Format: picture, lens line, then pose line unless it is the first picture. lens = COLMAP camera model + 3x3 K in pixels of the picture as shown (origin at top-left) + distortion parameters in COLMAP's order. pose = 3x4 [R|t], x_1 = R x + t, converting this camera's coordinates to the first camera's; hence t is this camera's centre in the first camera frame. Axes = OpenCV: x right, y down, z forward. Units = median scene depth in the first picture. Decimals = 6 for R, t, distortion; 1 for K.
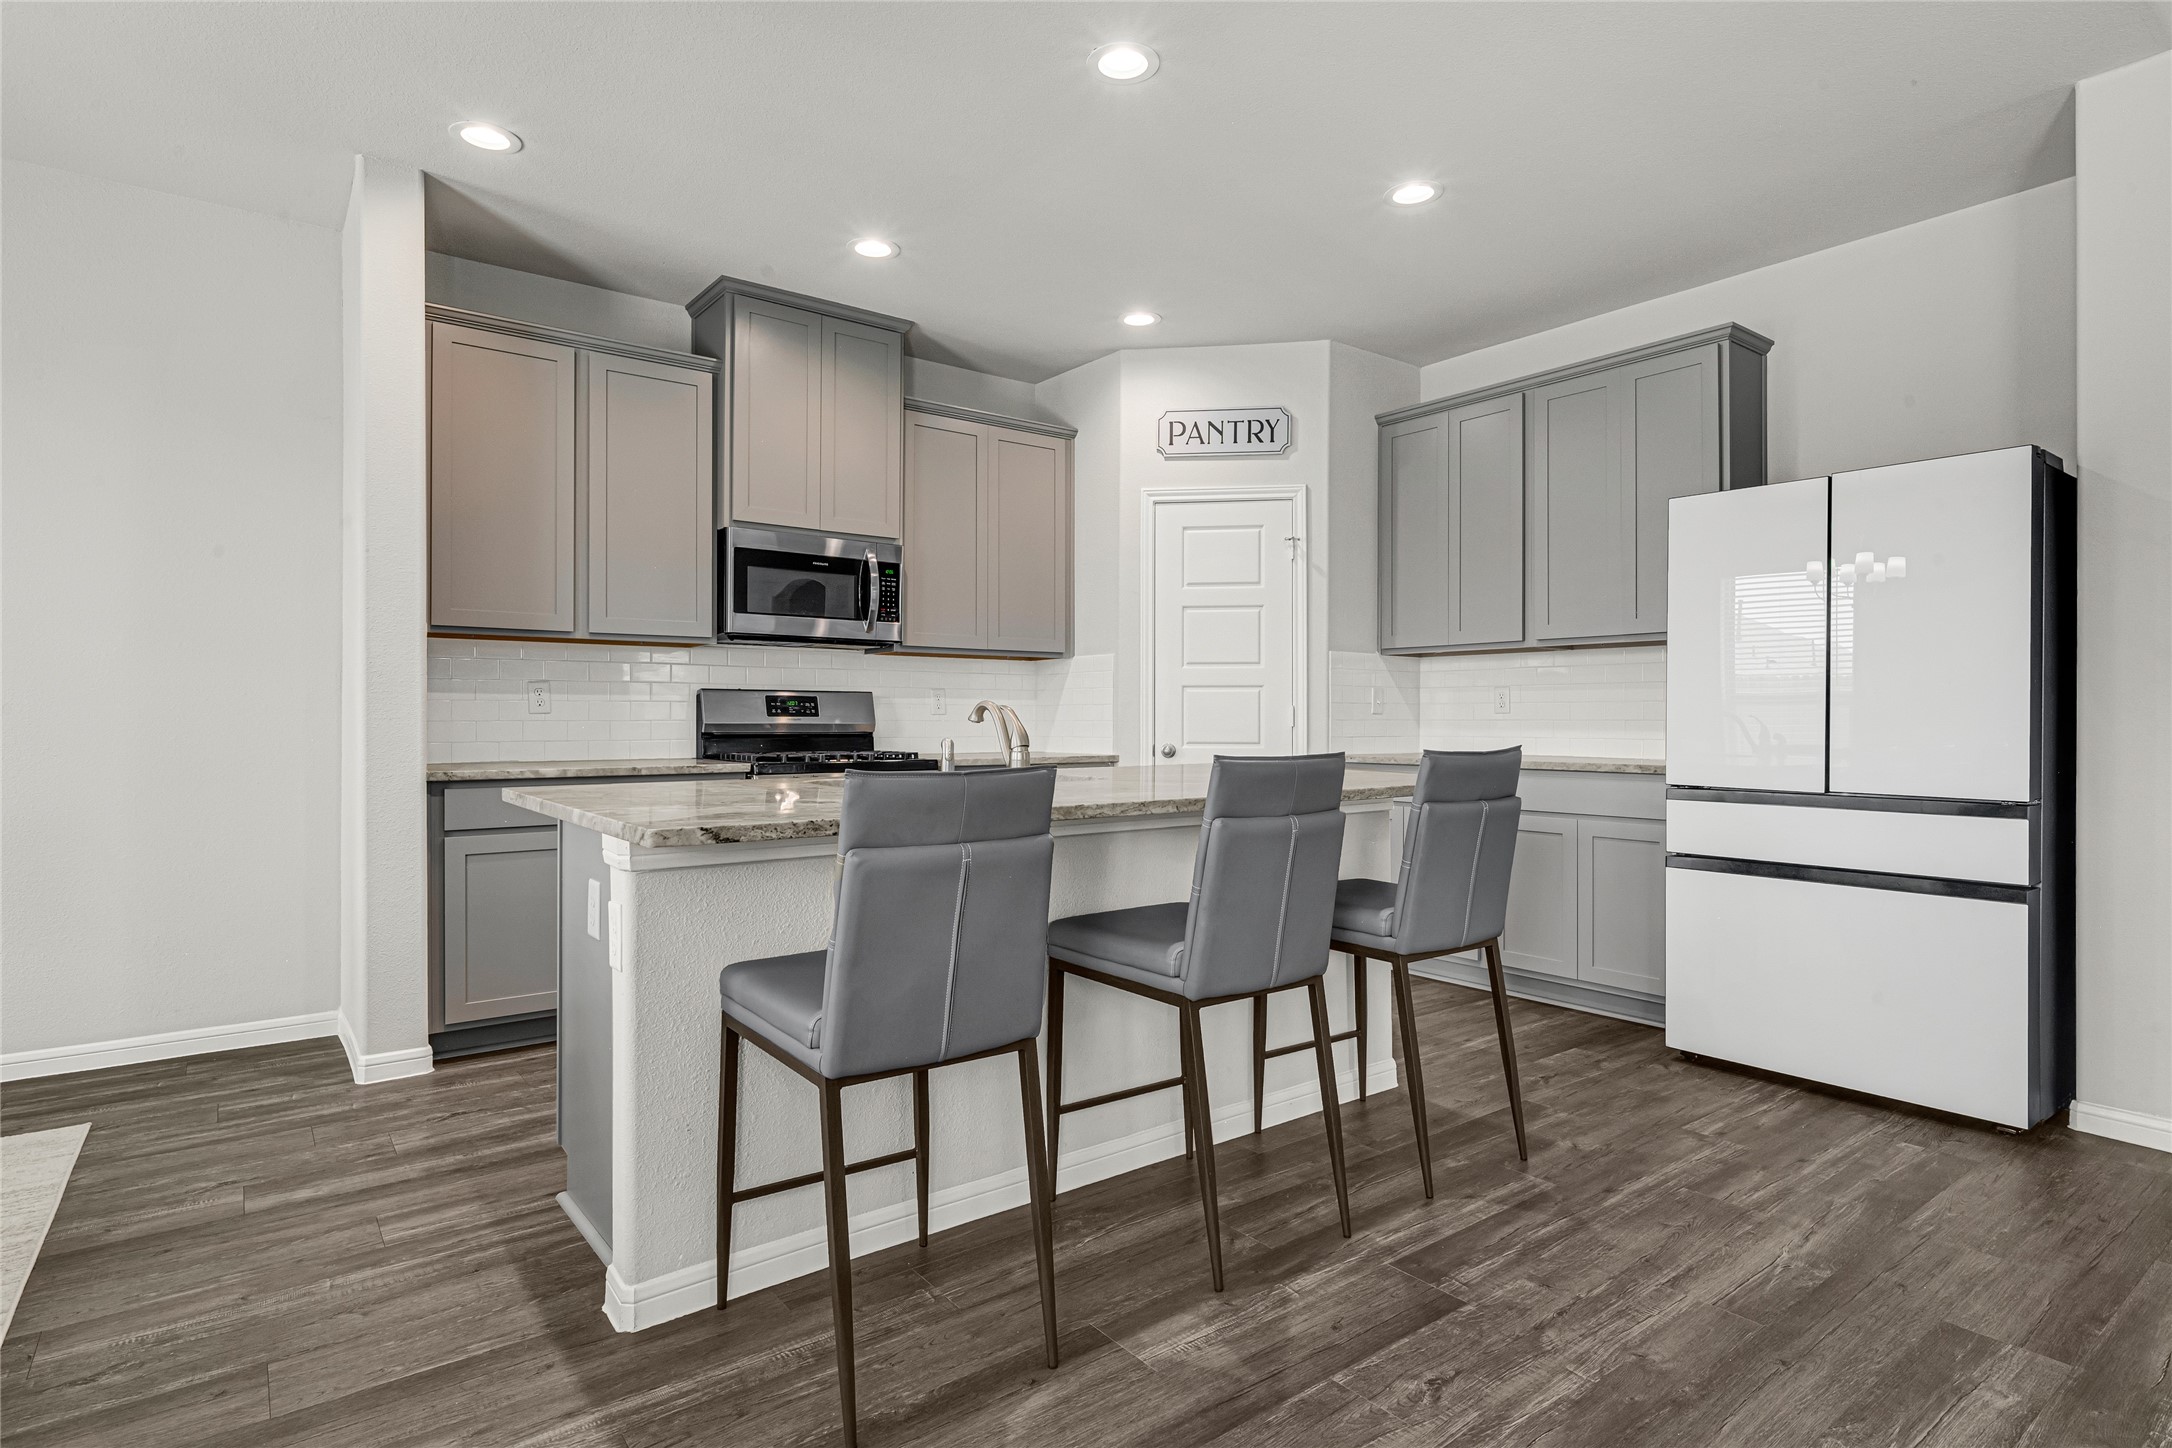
lens RADIAL K [[1102.0, 0, 1086.0], [0, 1102.0, 724.0], [0, 0, 1]] dist [-0.003968, -0.001405]
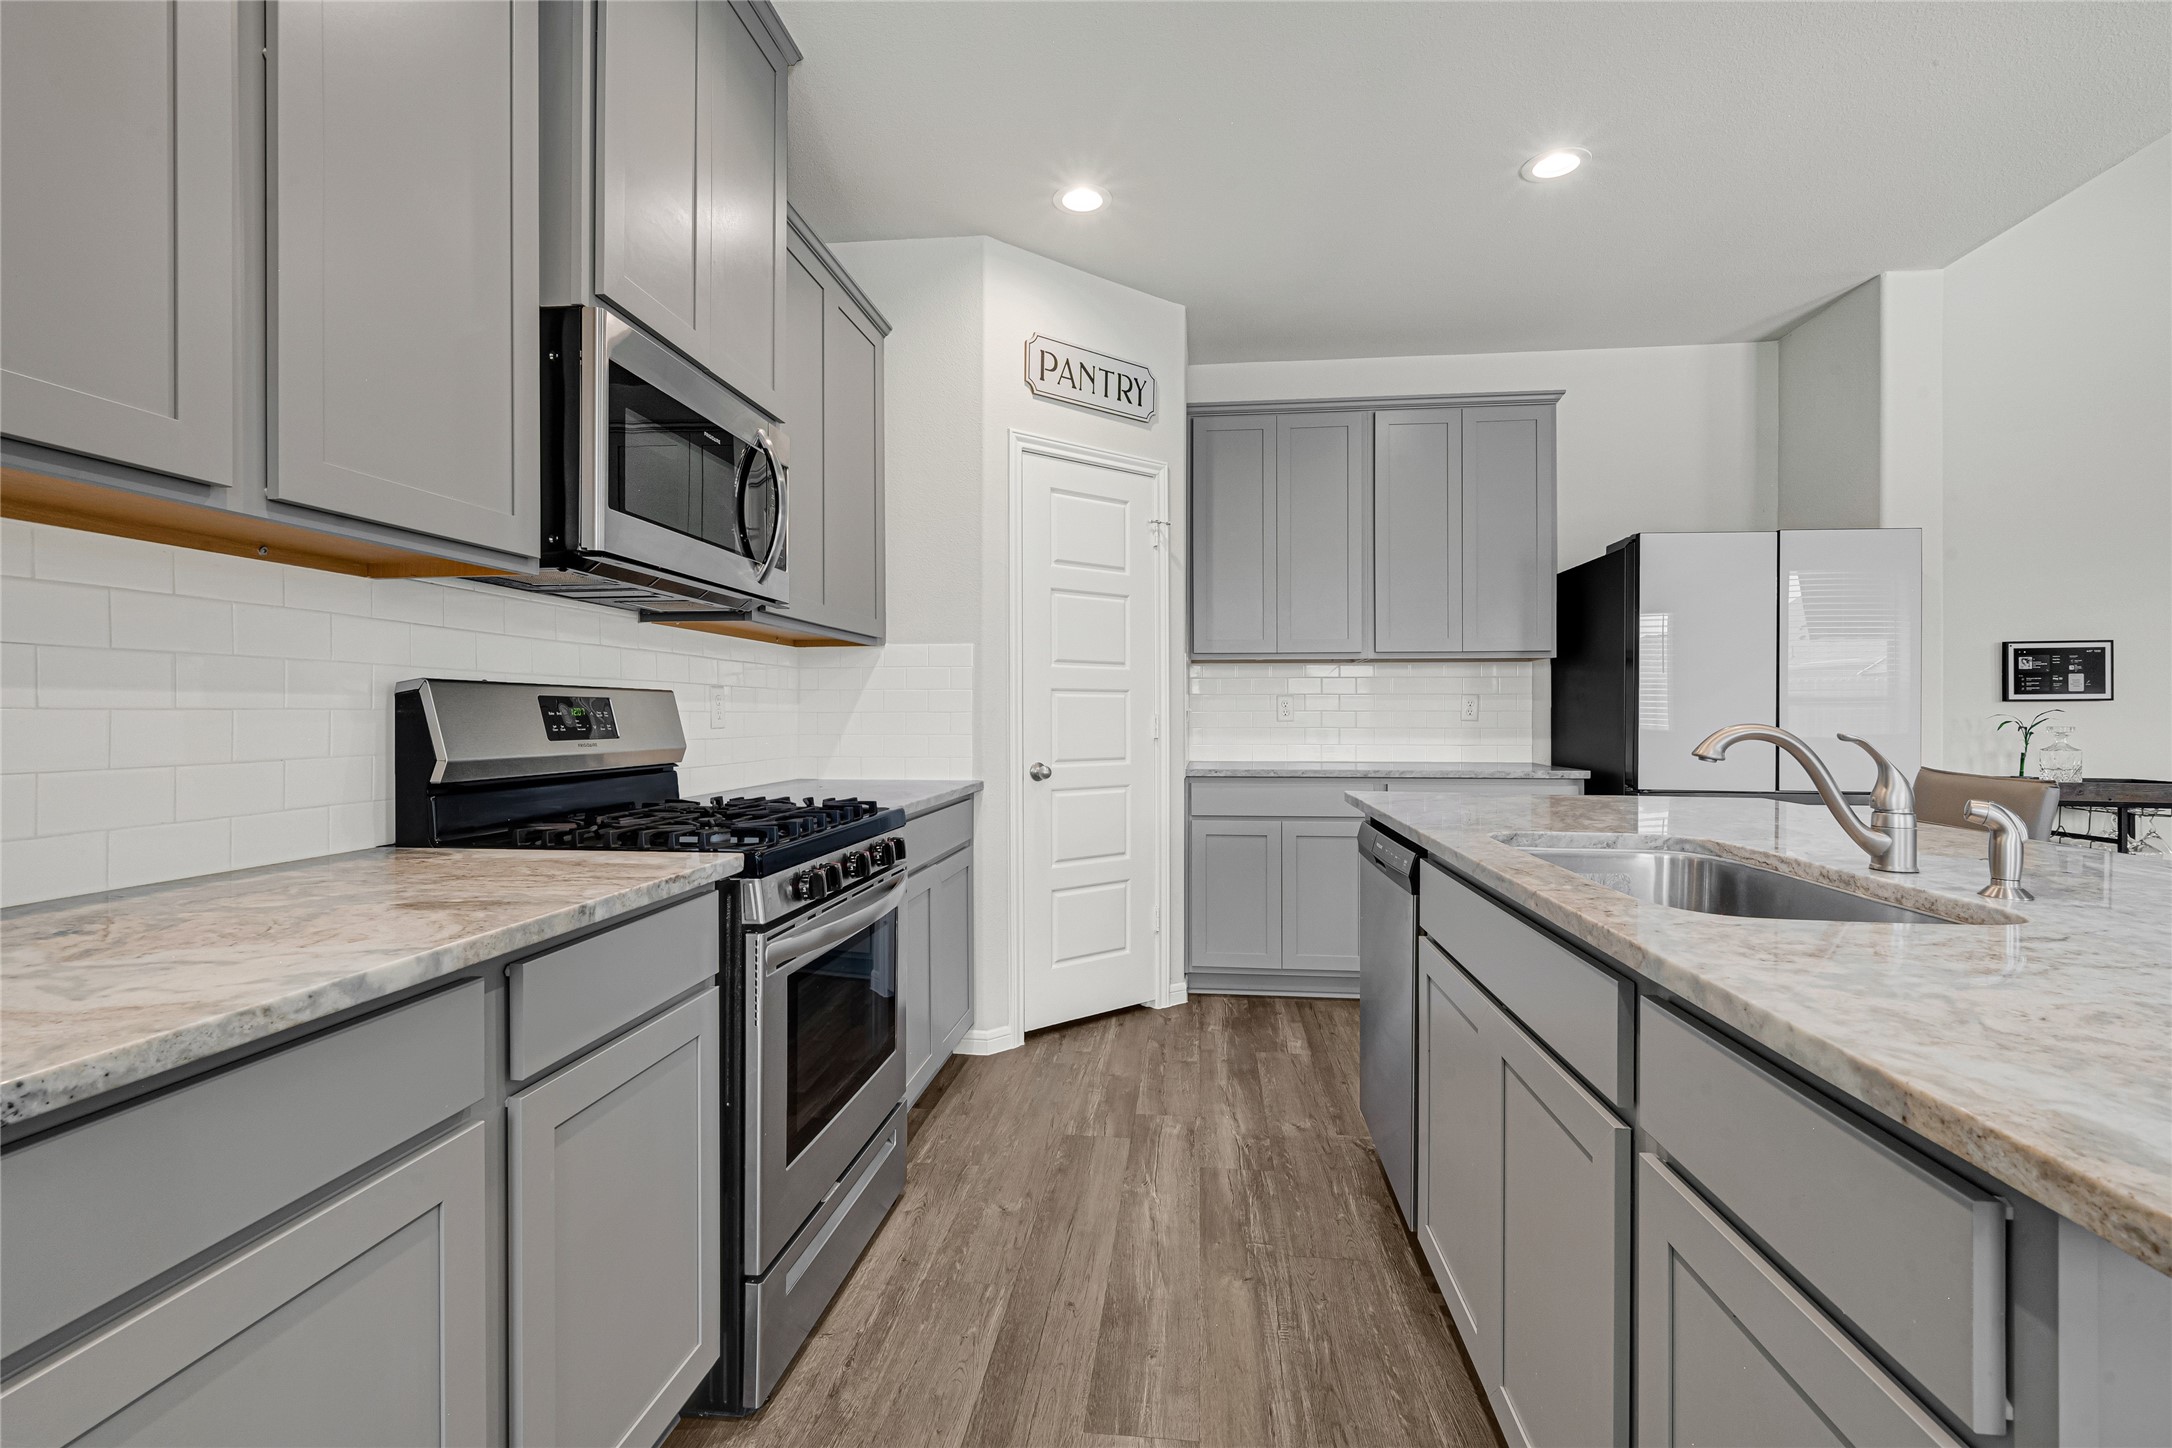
lens RADIAL K [[948.9, 0, 1086.0], [0, 948.9, 724.0], [0, 0, 1]] dist [-0.001130, 0.000138]
pose [[0.695735, -0.010405, 0.718223, -0.388476], [0.006339, 0.999945, 0.008346, -0.014770], [-0.718270, -0.001253, 0.695763, 0.510790]]
